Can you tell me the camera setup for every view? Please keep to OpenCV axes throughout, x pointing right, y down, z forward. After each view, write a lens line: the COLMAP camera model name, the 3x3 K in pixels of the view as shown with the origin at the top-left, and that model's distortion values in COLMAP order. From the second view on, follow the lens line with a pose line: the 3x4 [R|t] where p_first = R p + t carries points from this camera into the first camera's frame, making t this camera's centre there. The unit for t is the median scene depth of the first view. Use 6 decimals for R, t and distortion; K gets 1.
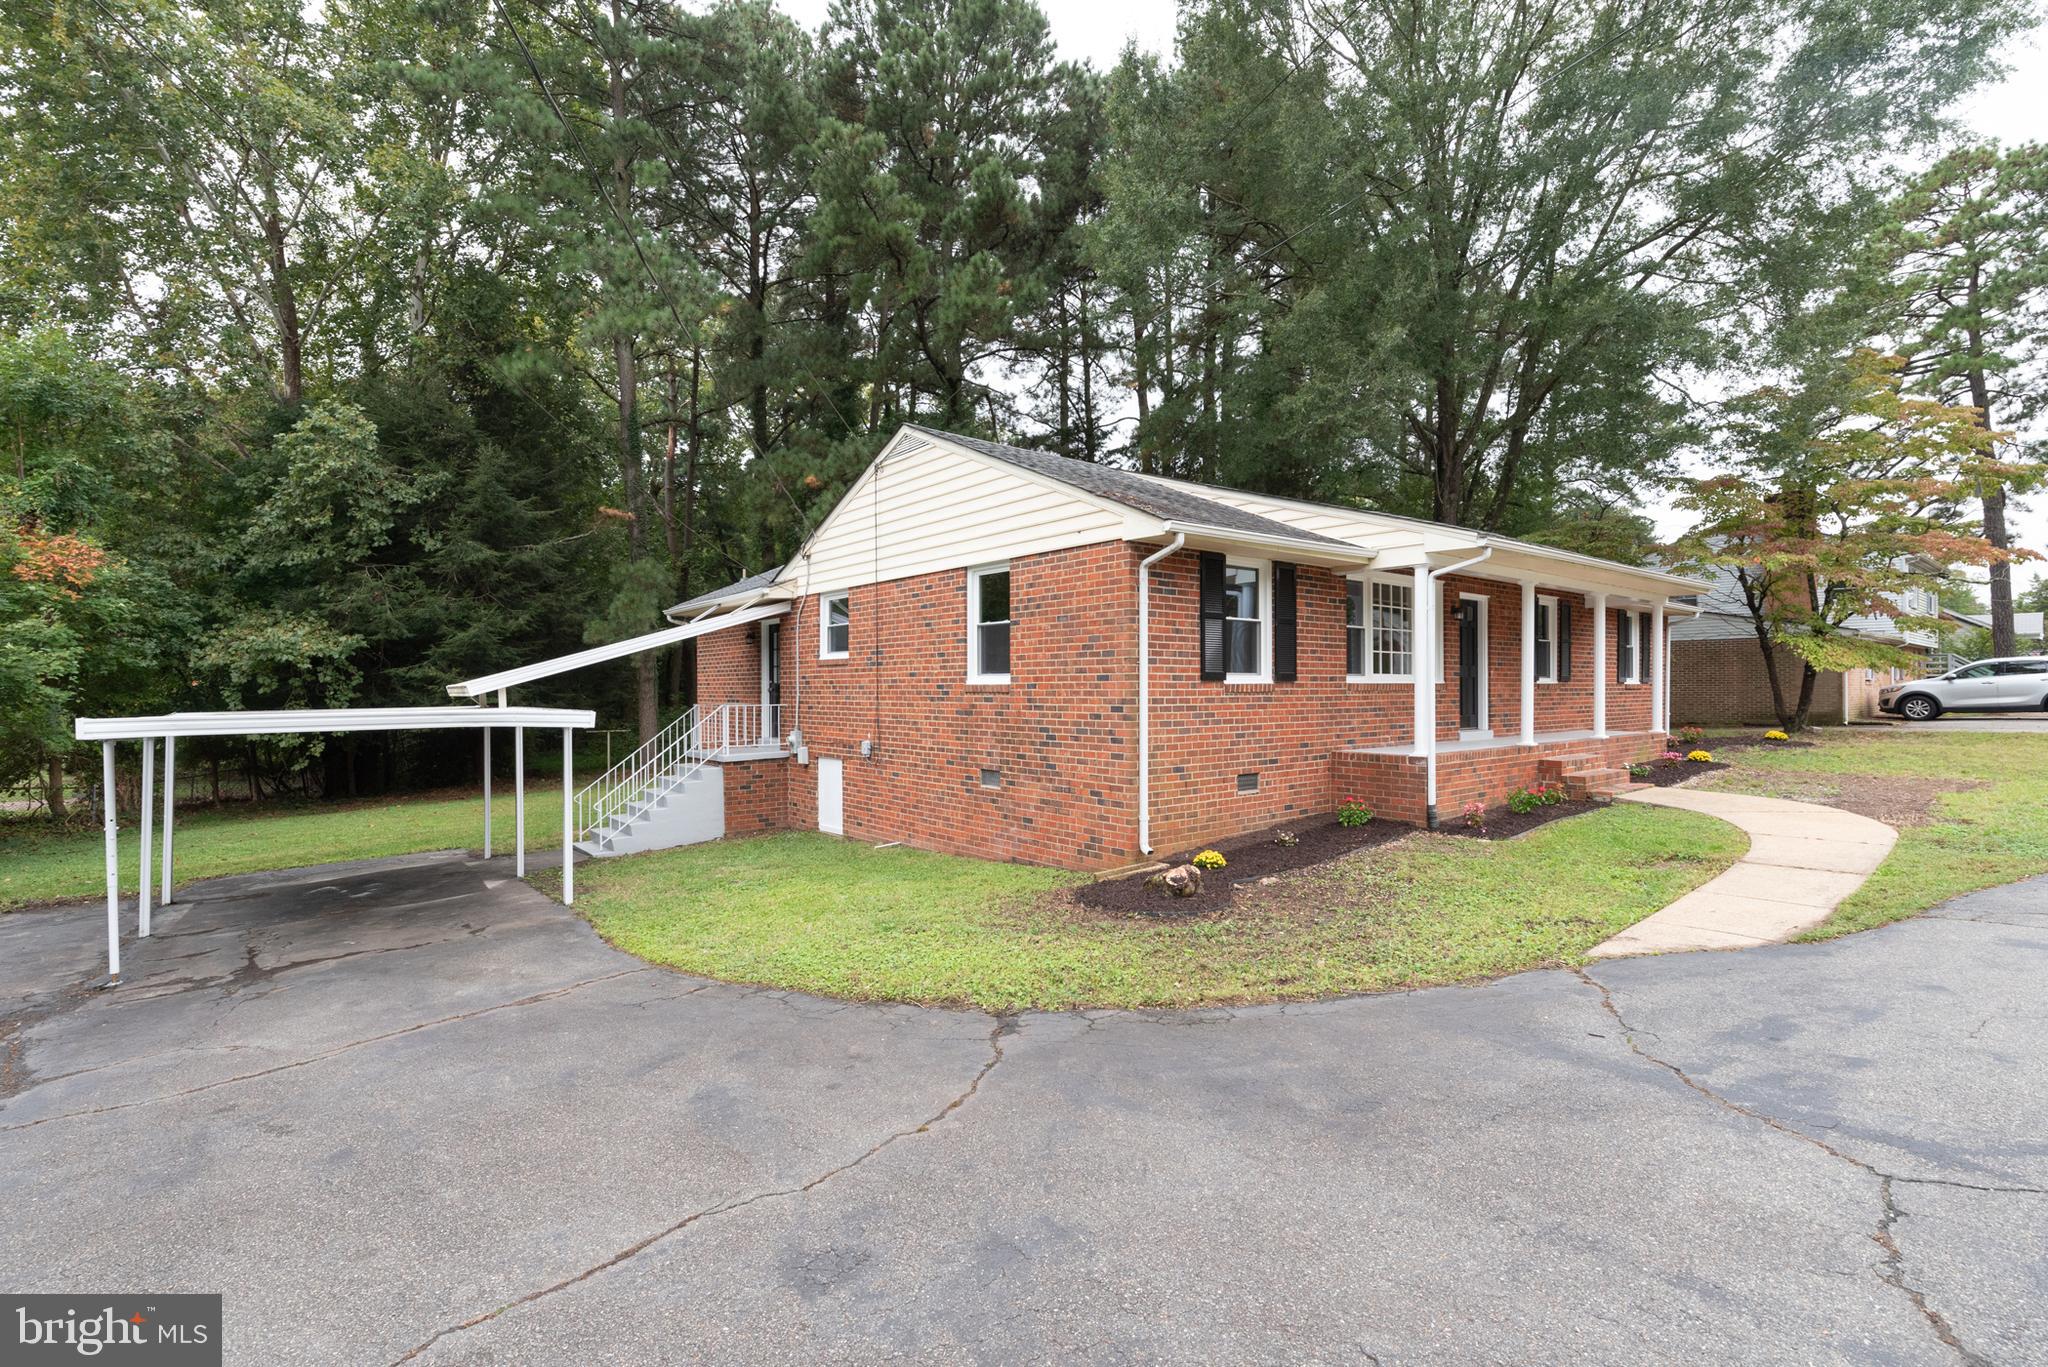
lens RADIAL K [[906.6, 0, 1013.2], [0, 906.6, 685.9], [0, 0, 1]] dist [0.003606, -0.000957]
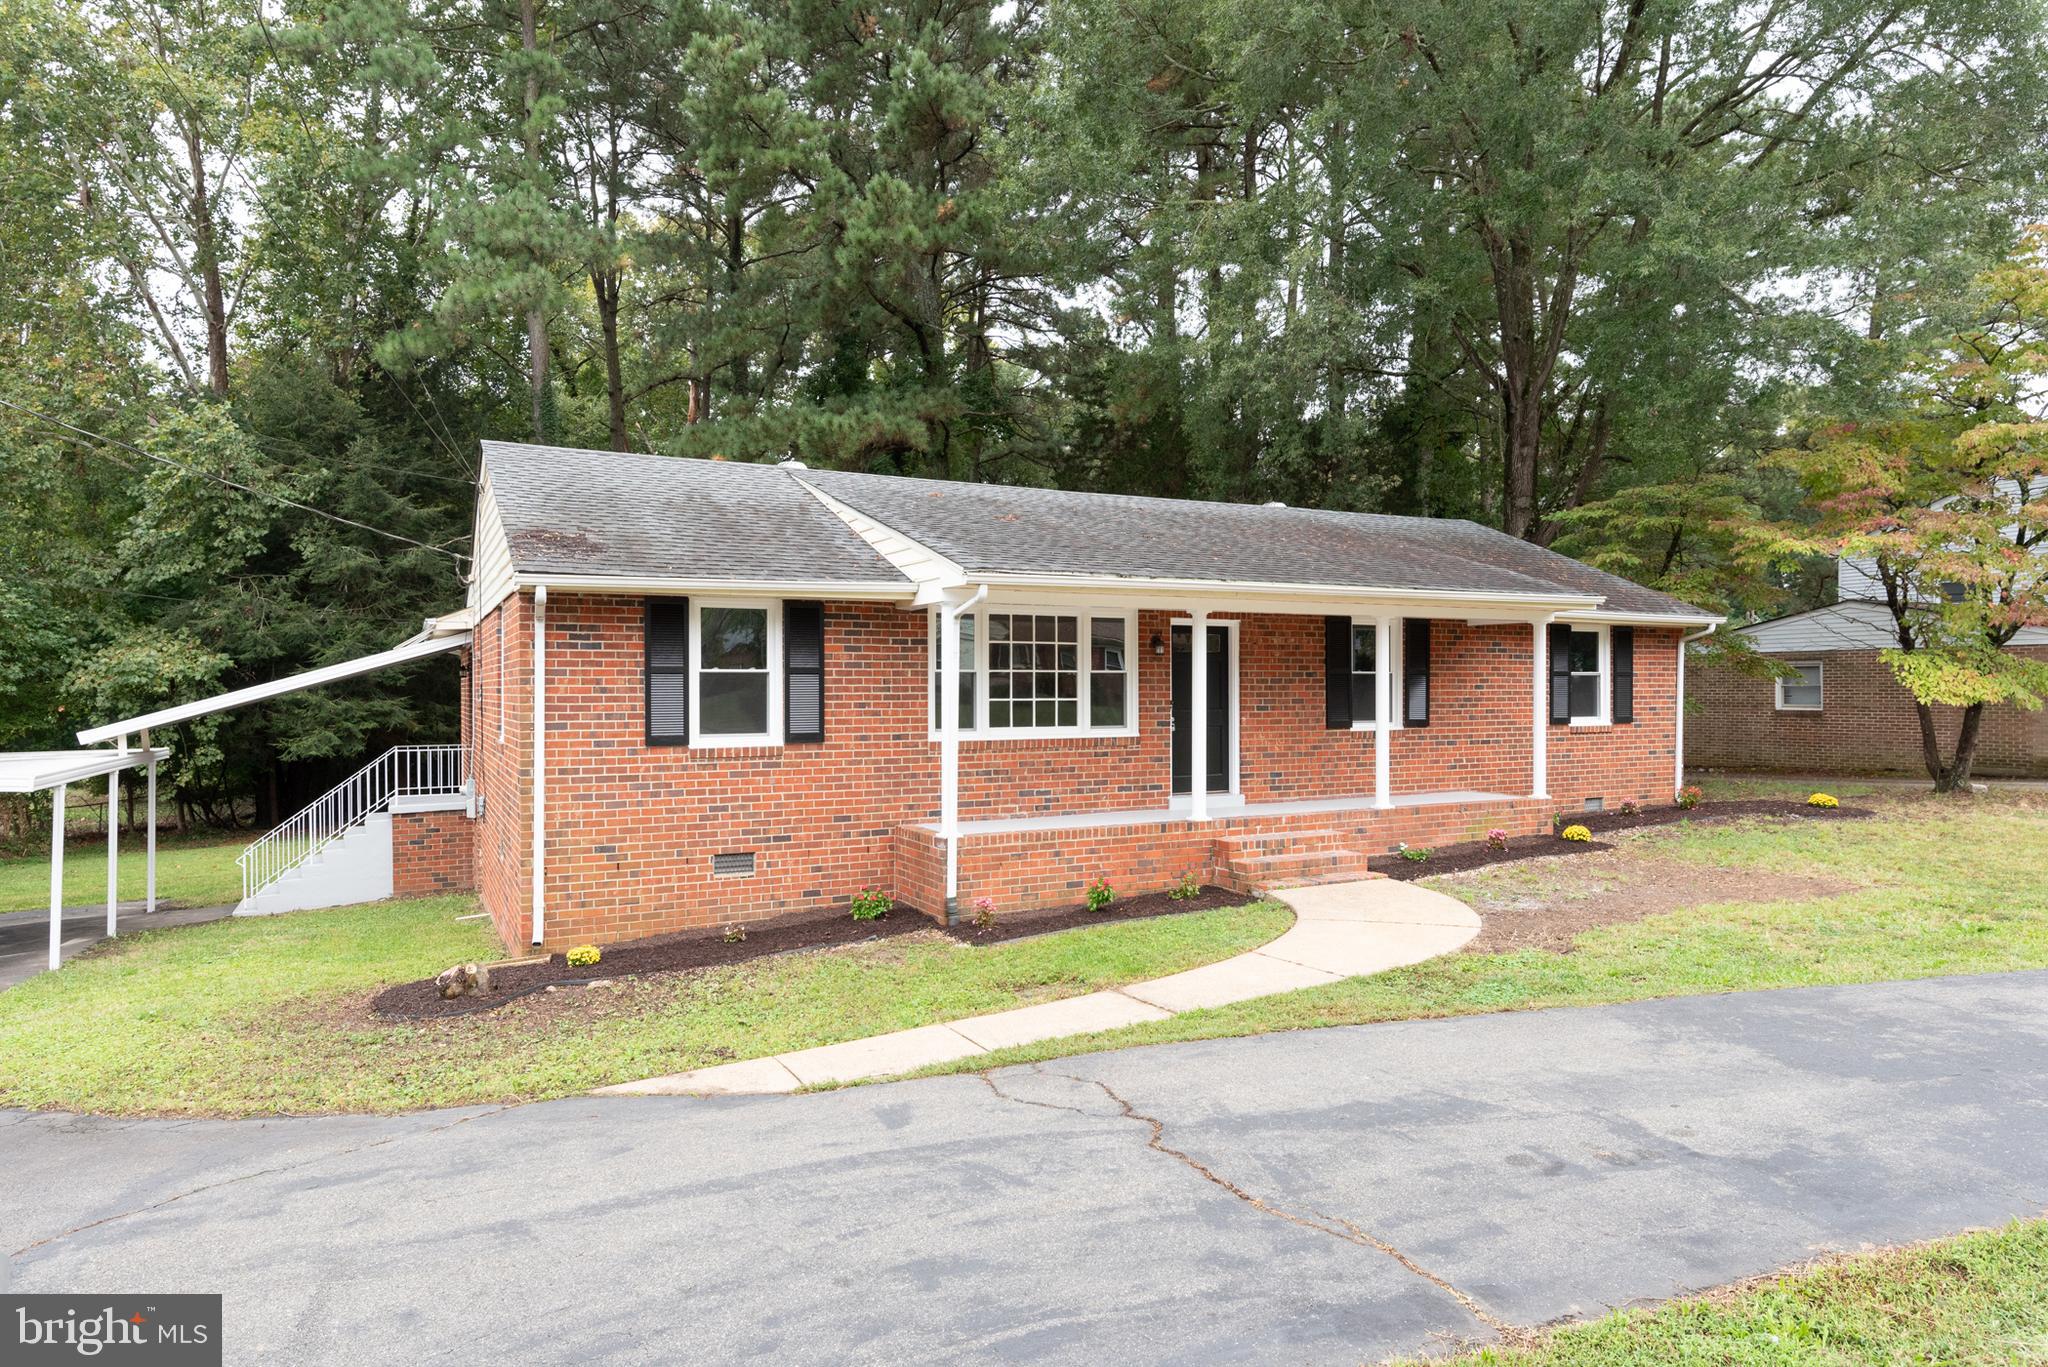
lens RADIAL K [[1197.3, 0, 1014.0], [0, 1197.3, 677.1], [0, 0, 1]] dist [0.000573, 0.001343]
pose [[0.979099, -0.002395, -0.203372, 0.623747], [0.001169, 0.999980, -0.006147, -0.051020], [0.203383, 0.005781, 0.979082, -0.037471]]
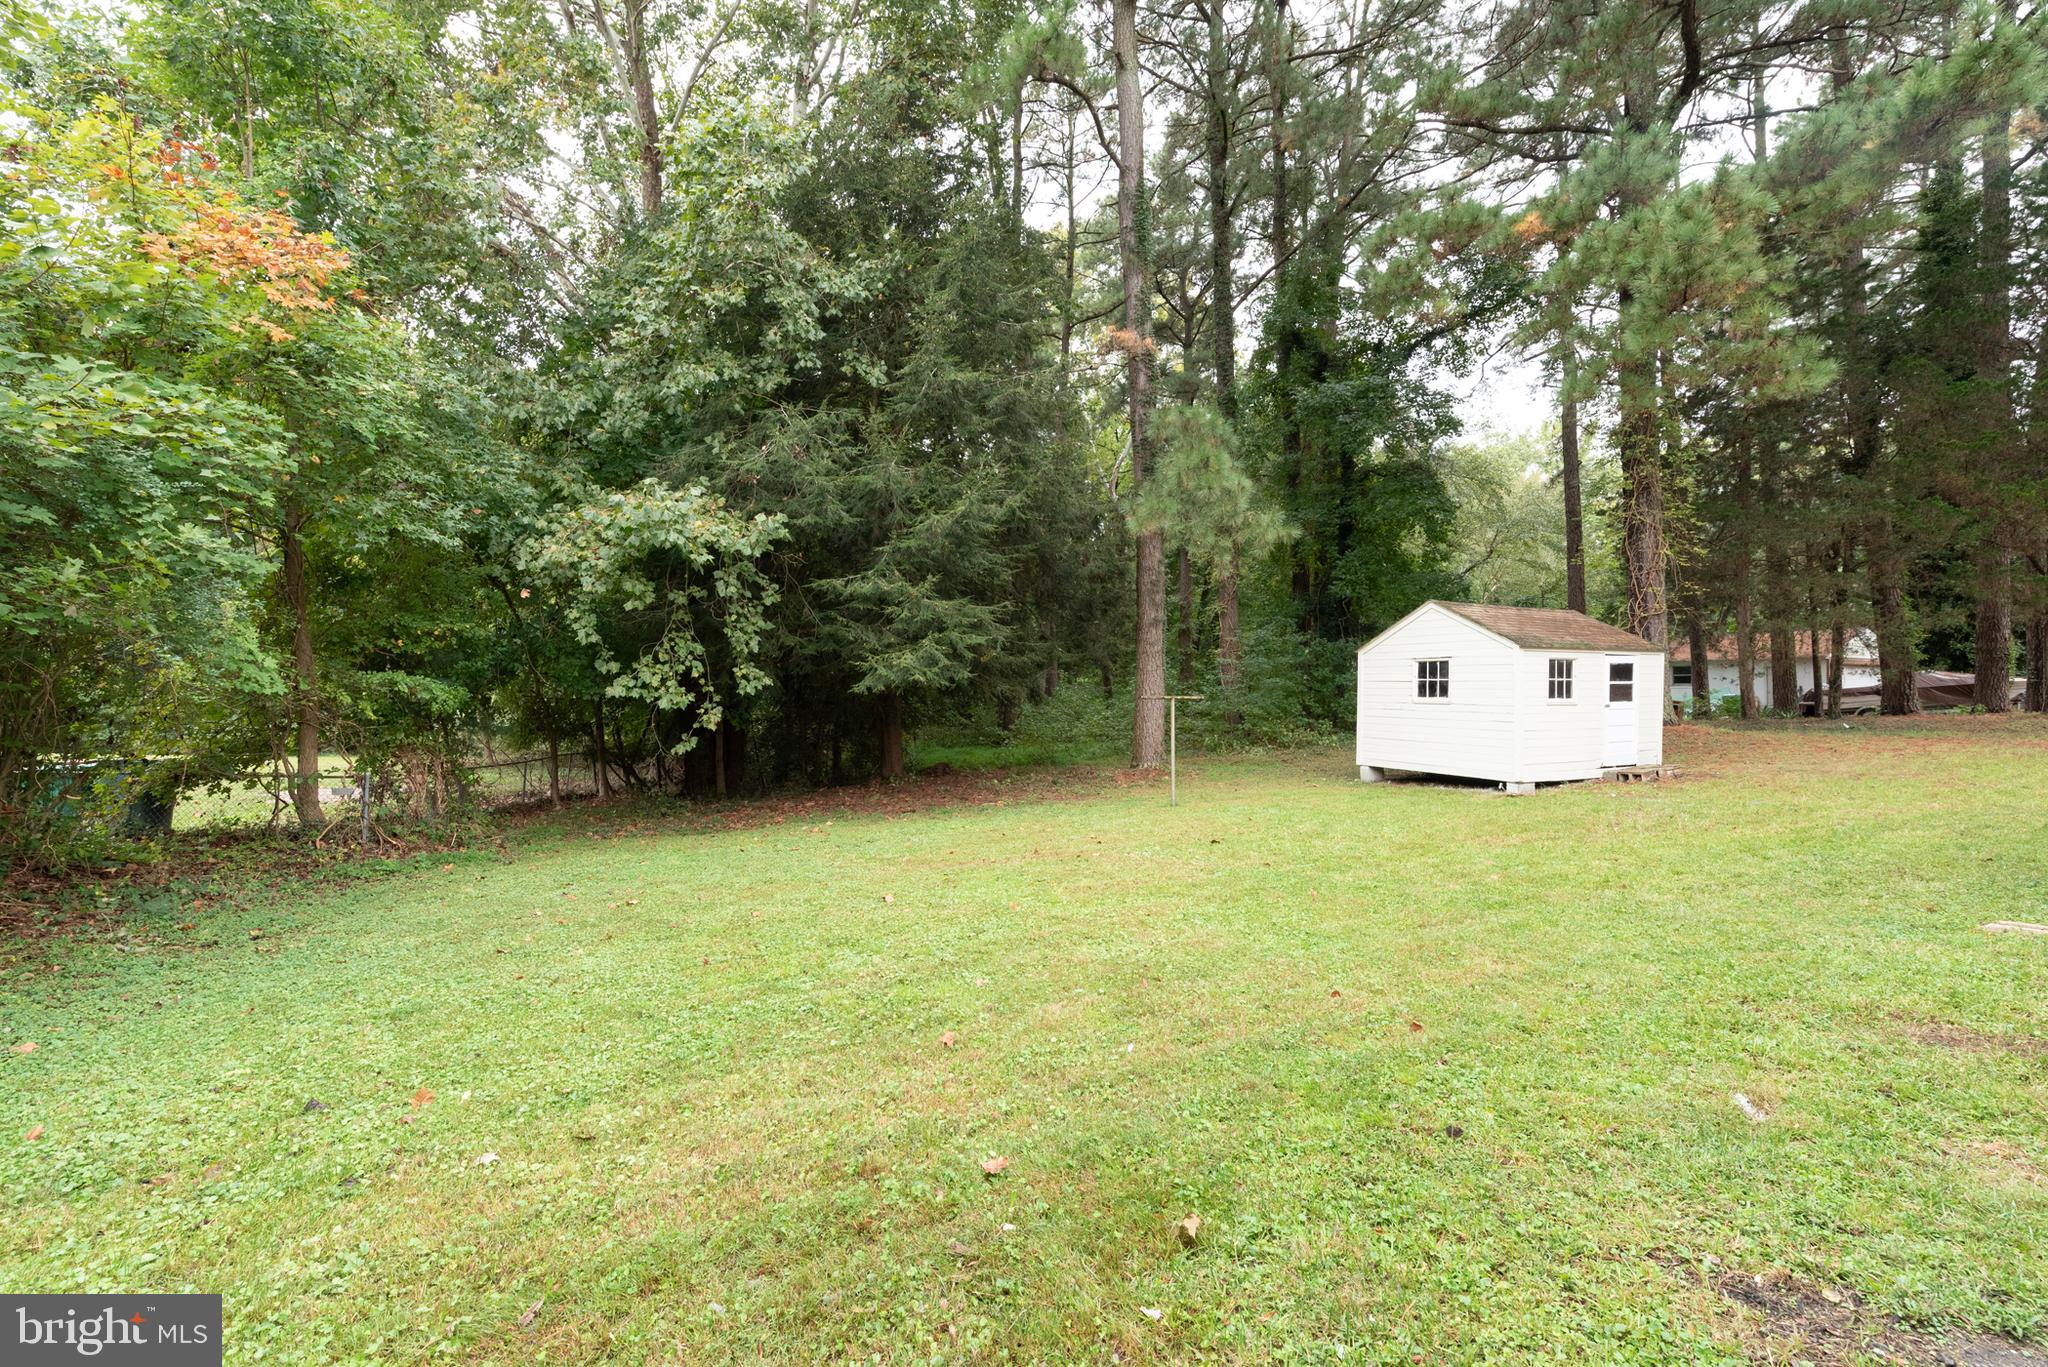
lens RADIAL K [[906.6, 0, 1066.0], [0, 906.6, 682.6], [0, 0, 1]] dist [0.003606, -0.000957]
pose [[0.978691, 0.005393, -0.205266, -0.889893], [-0.006584, 0.999965, -0.005122, 0.101813], [0.205232, 0.006364, 0.978693, 1.009854]]
